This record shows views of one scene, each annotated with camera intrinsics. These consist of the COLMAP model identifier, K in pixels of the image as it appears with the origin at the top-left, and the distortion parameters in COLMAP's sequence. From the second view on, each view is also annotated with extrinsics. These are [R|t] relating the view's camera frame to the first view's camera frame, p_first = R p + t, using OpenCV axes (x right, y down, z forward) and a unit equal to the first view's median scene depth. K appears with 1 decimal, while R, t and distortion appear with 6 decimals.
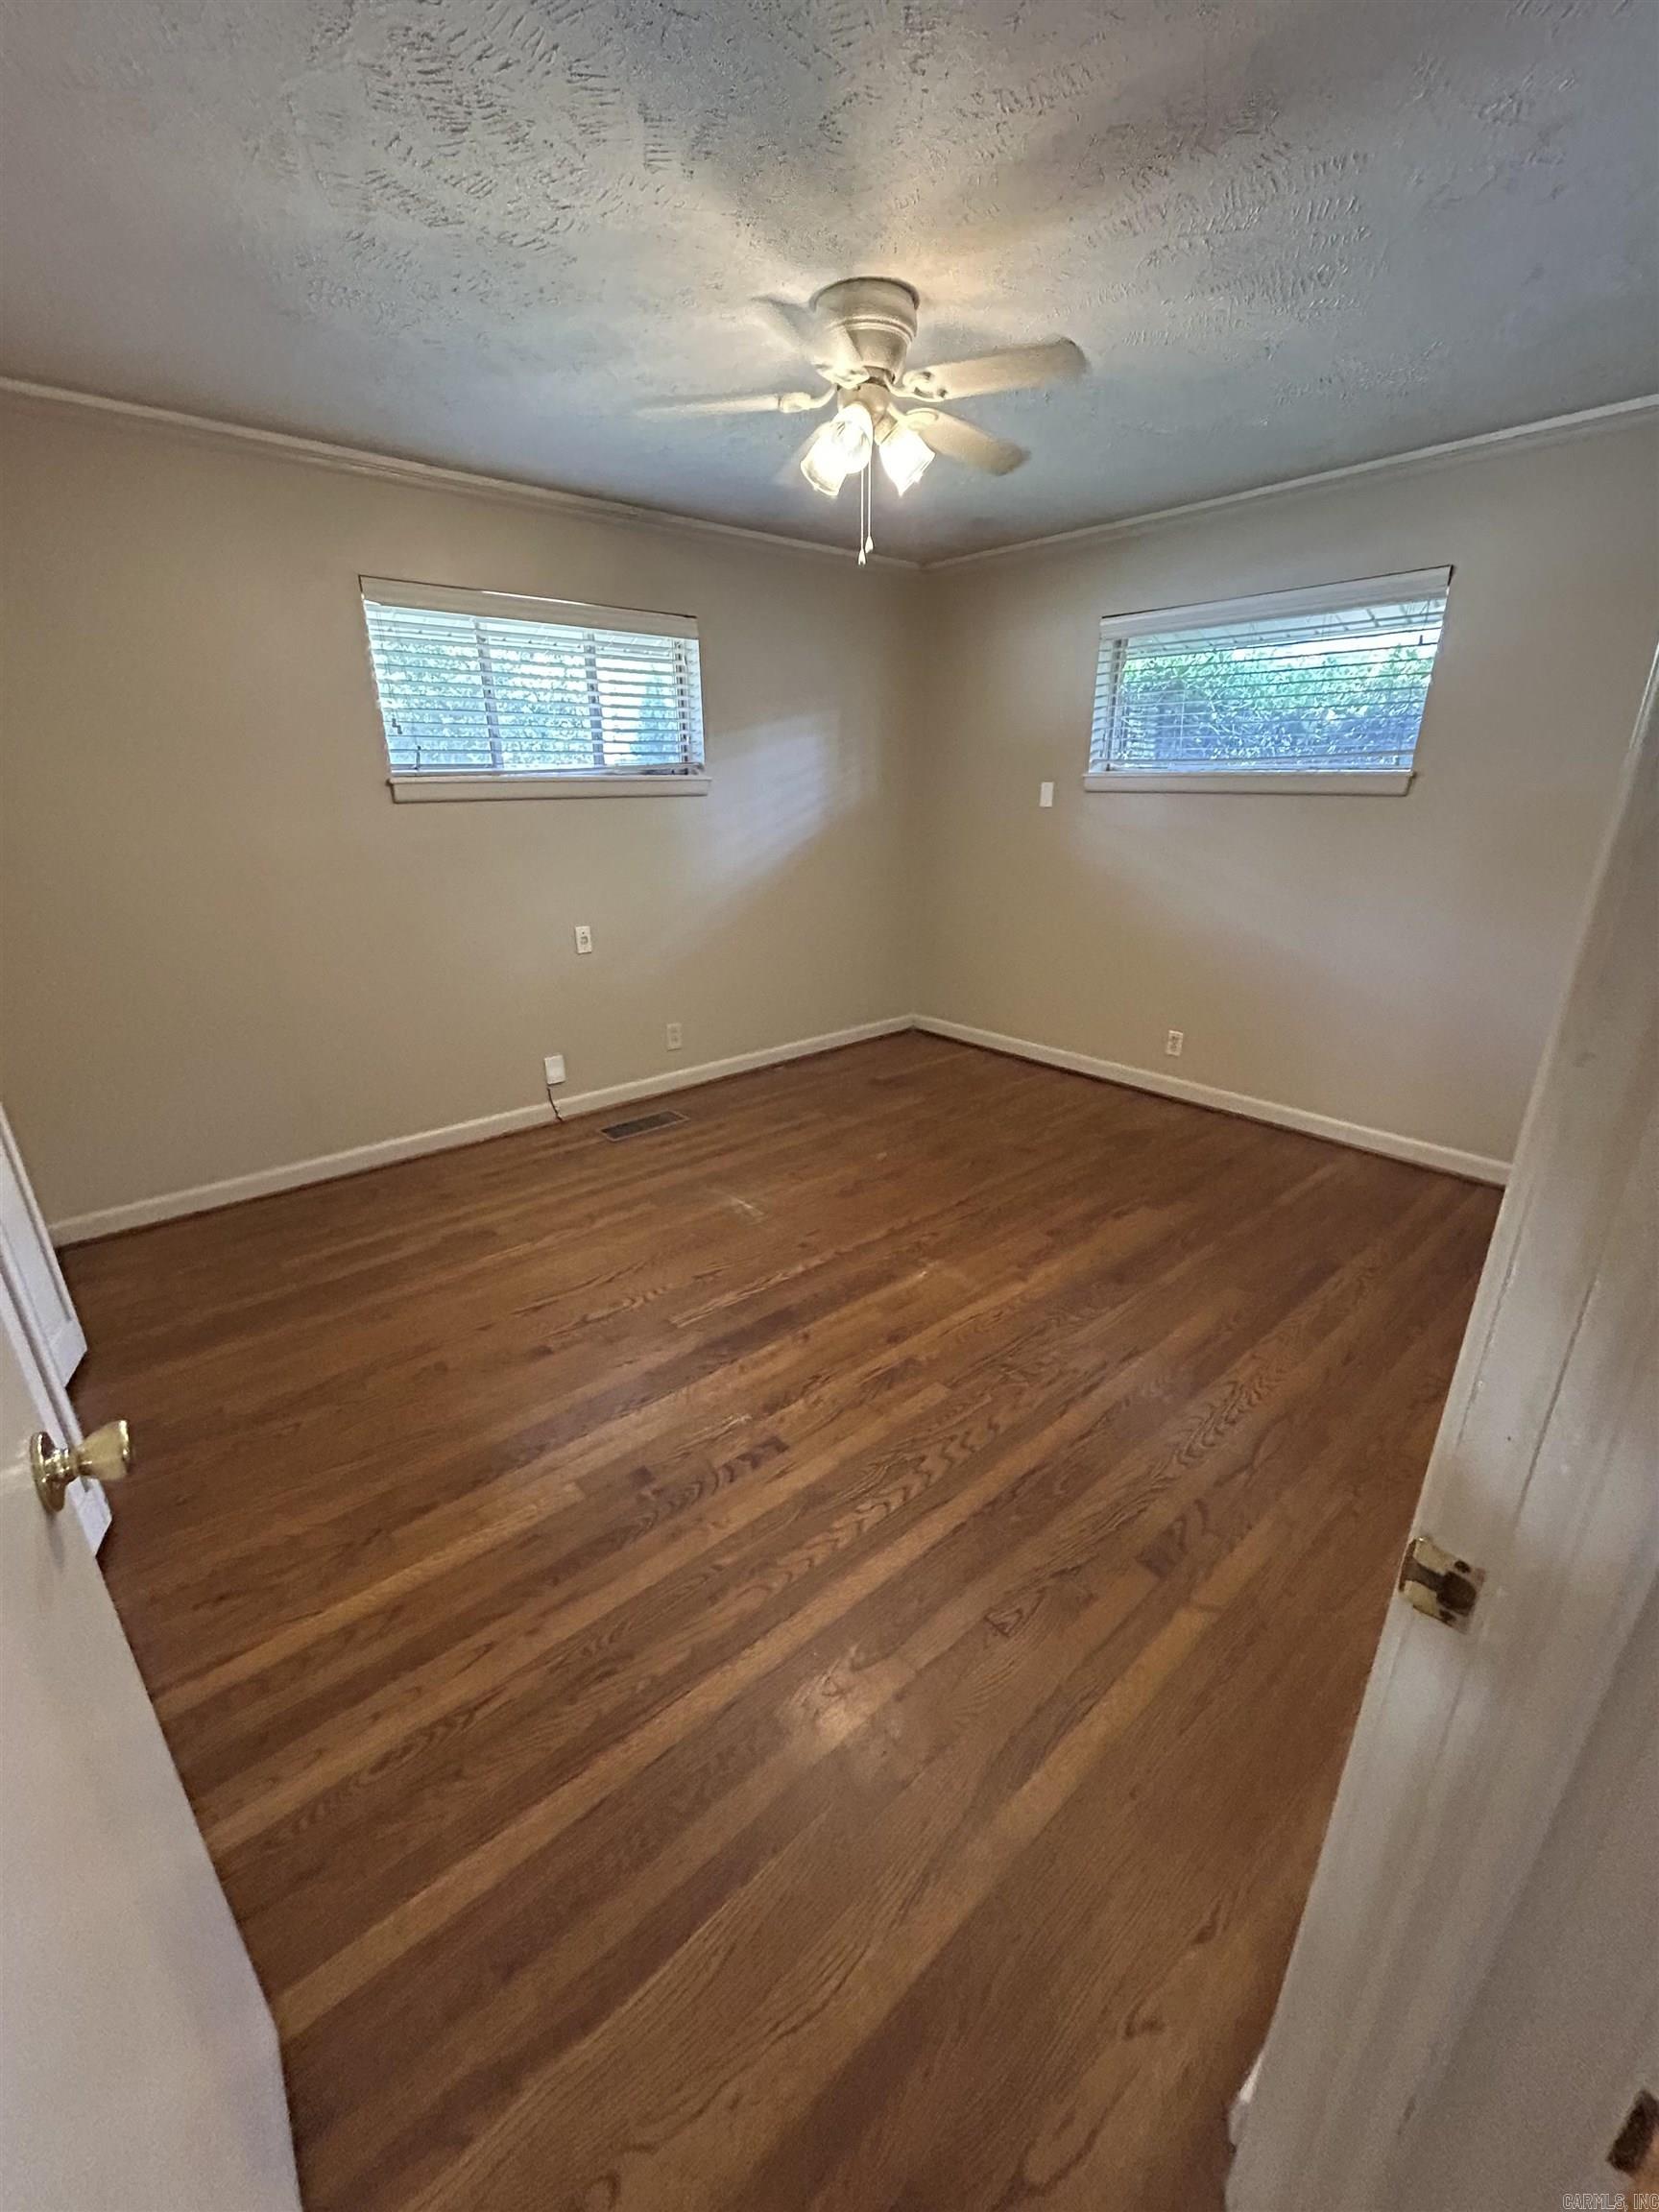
lens RADIAL K [[886.8, 0, 832.7], [0, 886.8, 1102.4], [0, 0, 1]] dist [0.004267, -0.000030]
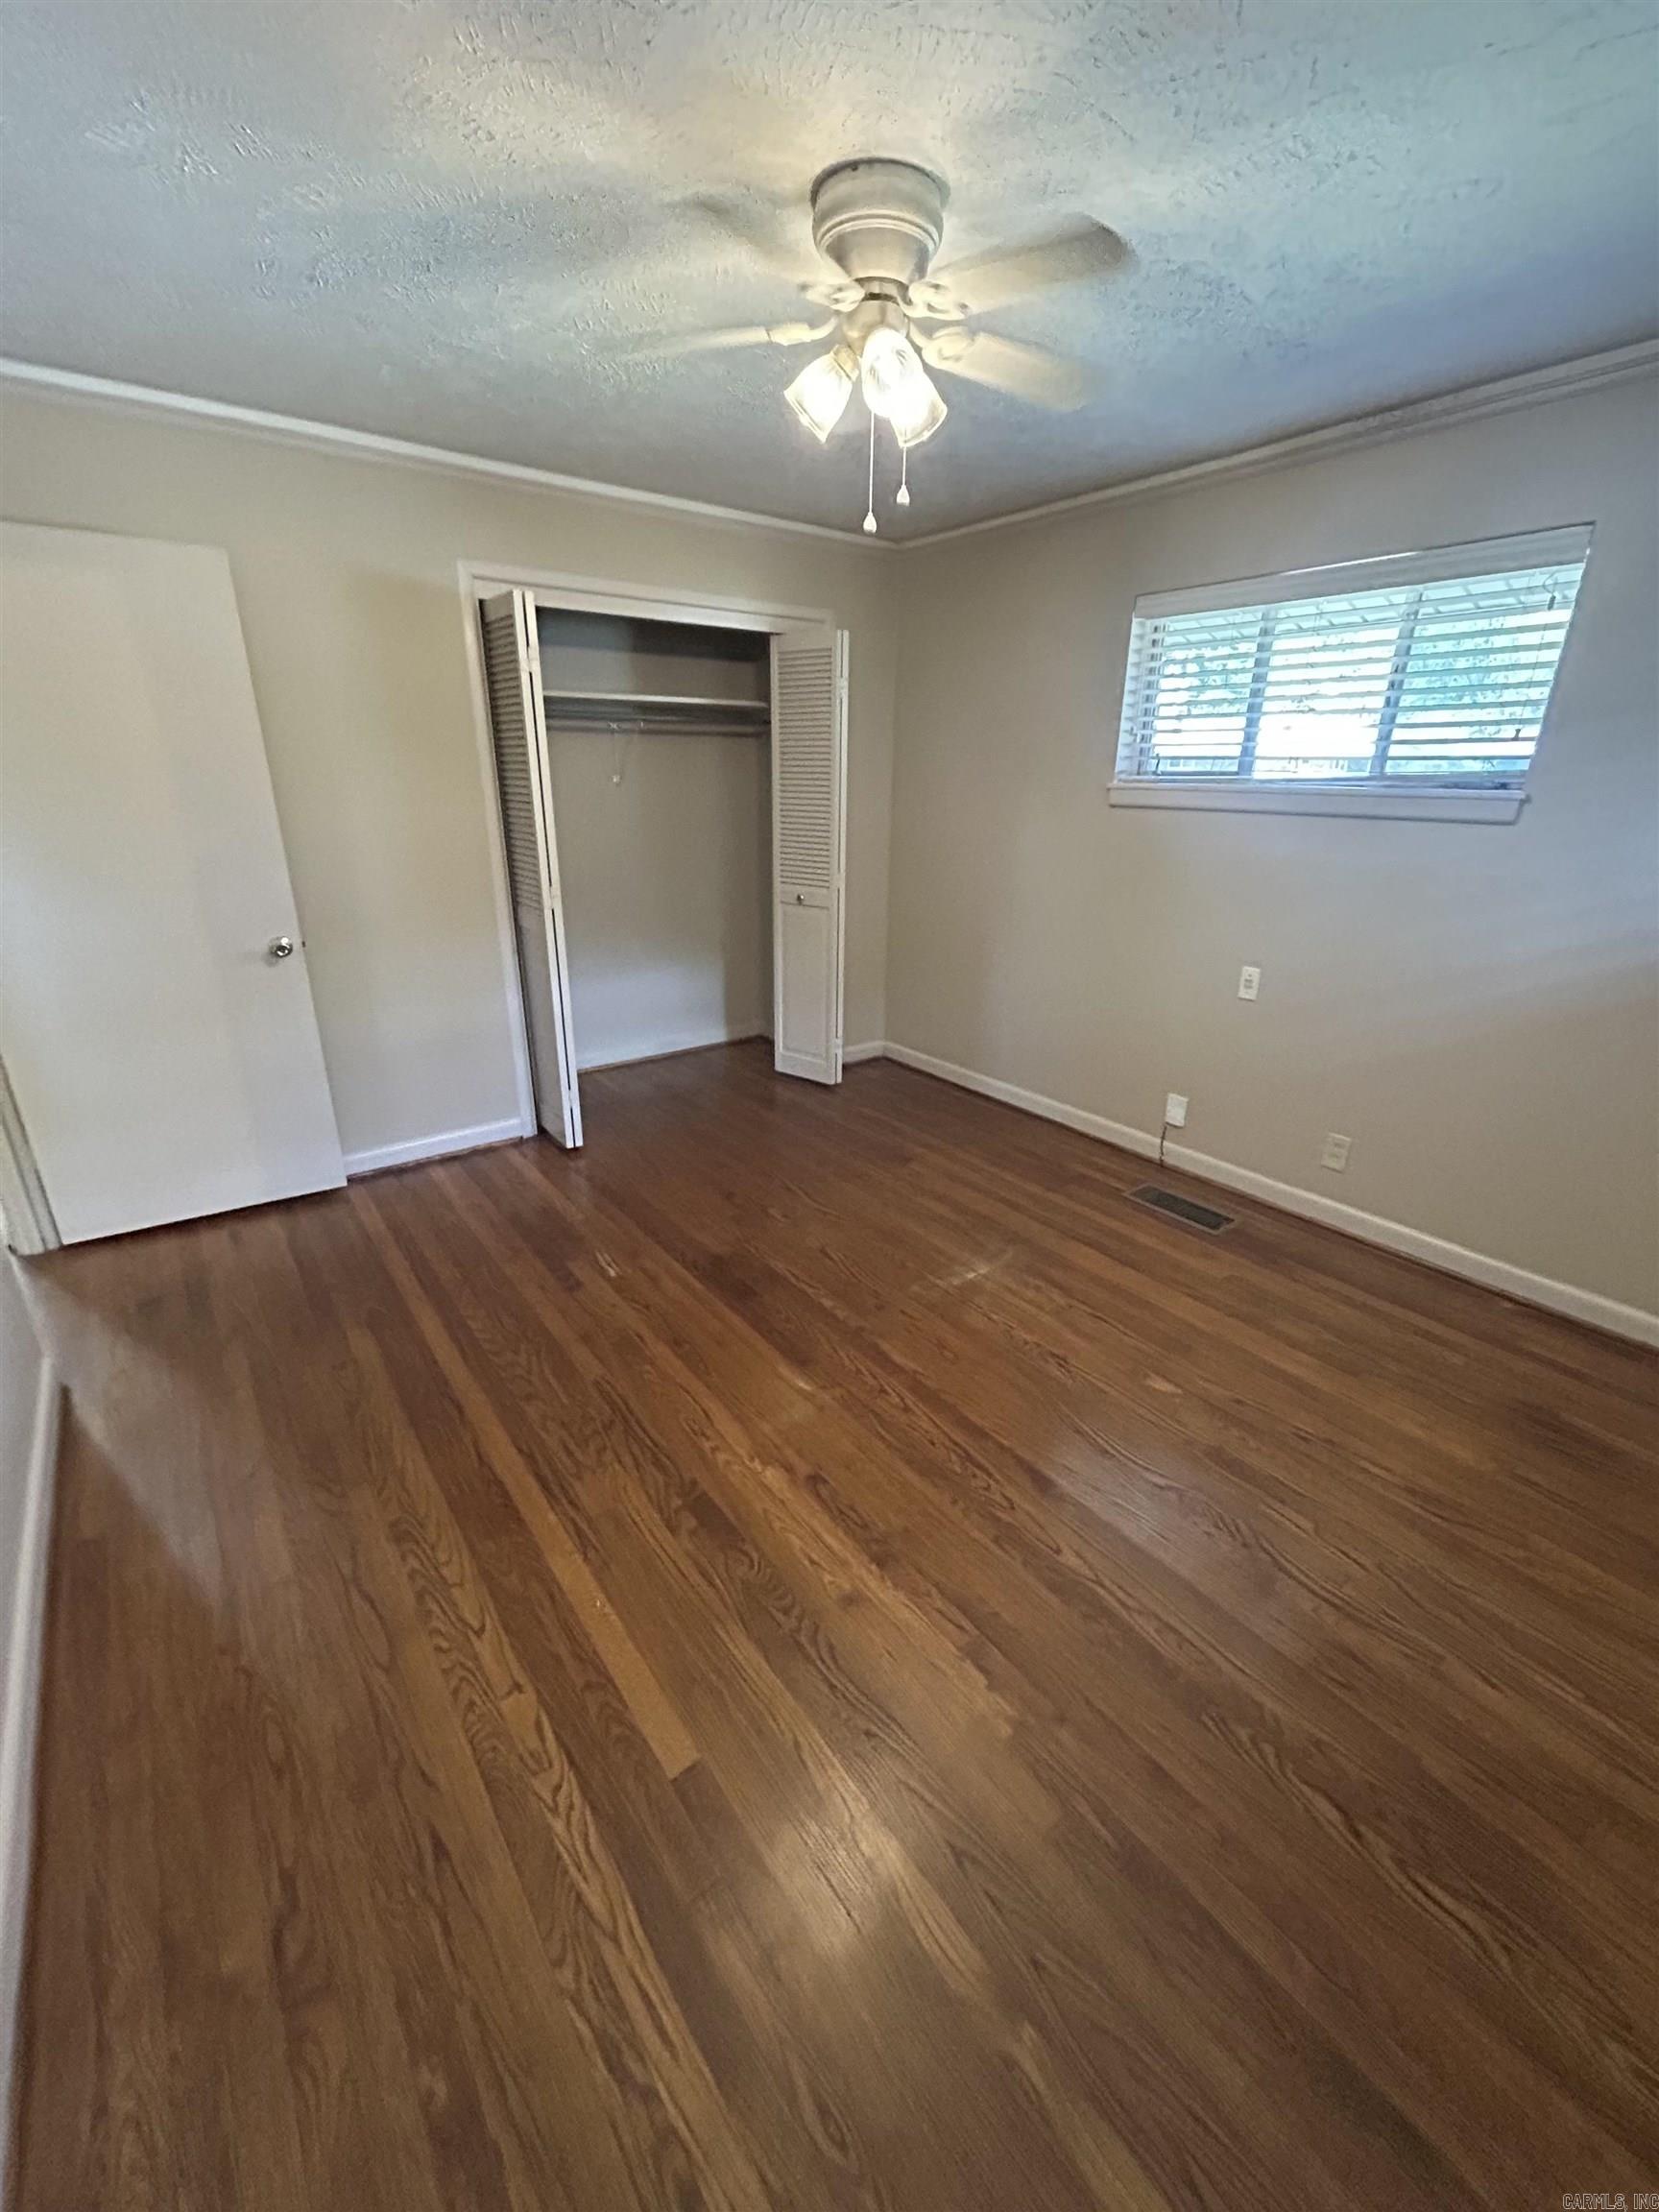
lens RADIAL K [[886.8, 0, 830.6], [0, 886.8, 1103.8], [0, 0, 1]] dist [0.004267, -0.000030]
pose [[-0.059724, 0.360686, -0.930773, 0.571273], [-0.358590, 0.862444, 0.357217, -0.250657], [0.931583, 0.355100, 0.077830, 0.632215]]
